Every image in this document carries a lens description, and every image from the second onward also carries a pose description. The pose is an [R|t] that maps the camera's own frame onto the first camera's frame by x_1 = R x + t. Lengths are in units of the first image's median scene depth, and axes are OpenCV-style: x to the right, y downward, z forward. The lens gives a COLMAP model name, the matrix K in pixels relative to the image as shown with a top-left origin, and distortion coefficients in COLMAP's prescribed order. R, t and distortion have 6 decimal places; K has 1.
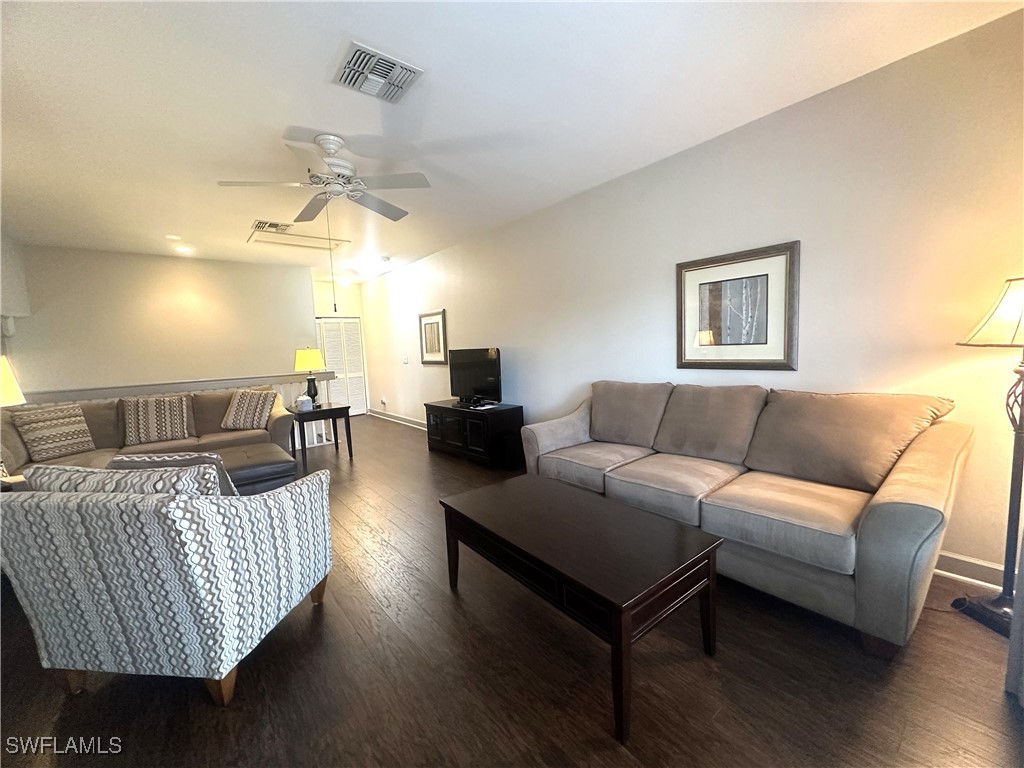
lens RADIAL K [[413.6, 0, 512.0], [0, 413.6, 384.0], [0, 0, 1]] dist [-0.000966, -0.000108]
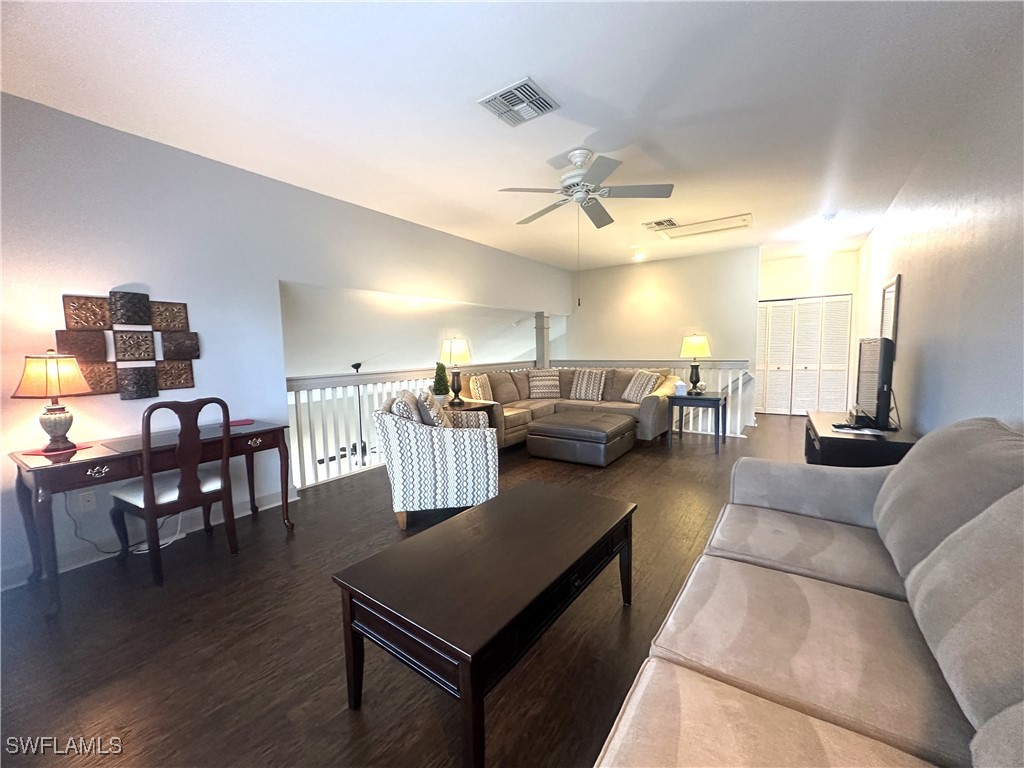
lens RADIAL K [[408.1, 0, 509.5], [0, 408.1, 384.1], [0, 0, 1]] dist [-0.001193, -0.000121]
pose [[0.267983, 0.121189, -0.955771, 0.386649], [-0.079274, 0.991467, 0.103488, -0.037889], [0.960157, 0.048035, 0.275303, 0.316136]]
